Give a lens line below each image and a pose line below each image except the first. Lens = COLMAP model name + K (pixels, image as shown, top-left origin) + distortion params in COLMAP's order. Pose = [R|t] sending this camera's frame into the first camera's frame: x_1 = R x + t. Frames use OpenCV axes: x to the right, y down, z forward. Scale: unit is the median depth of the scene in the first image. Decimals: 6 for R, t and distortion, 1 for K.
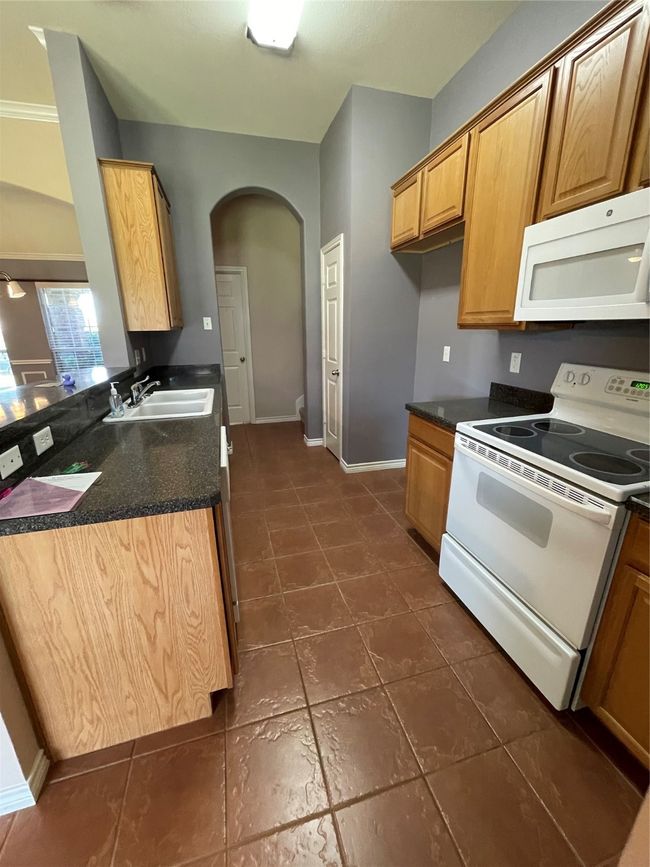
lens RADIAL K [[357.7, 0, 326.1], [0, 357.7, 428.5], [0, 0, 1]] dist [-0.000380, 0.000024]
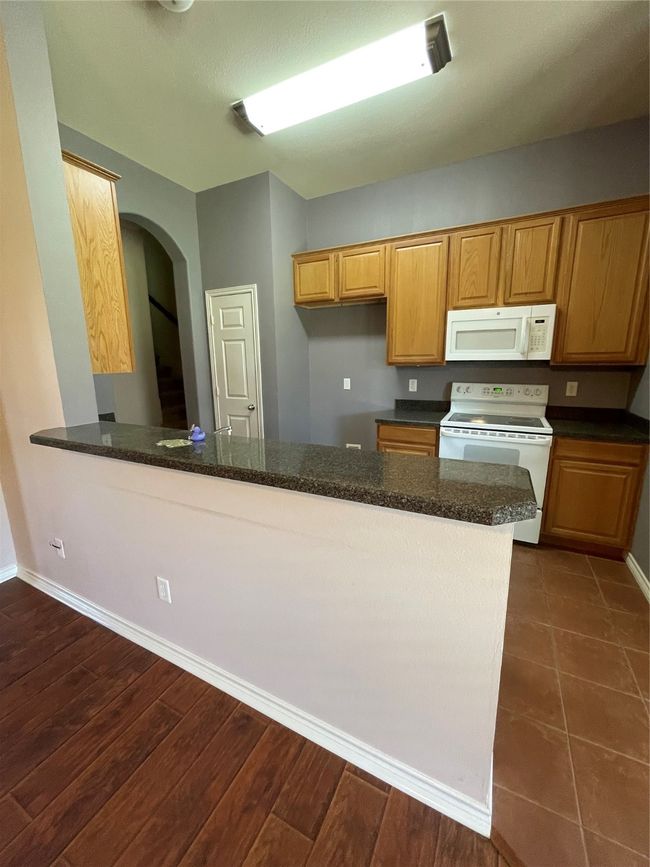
lens RADIAL K [[348.8, 0, 325.0], [0, 348.8, 433.5], [0, 0, 1]] dist [-0.000518, -0.000054]
pose [[0.680741, -0.152214, 0.716535, -0.907360], [0.211715, 0.977310, 0.006472, -0.064948], [-0.701262, 0.147296, 0.697521, 0.206337]]
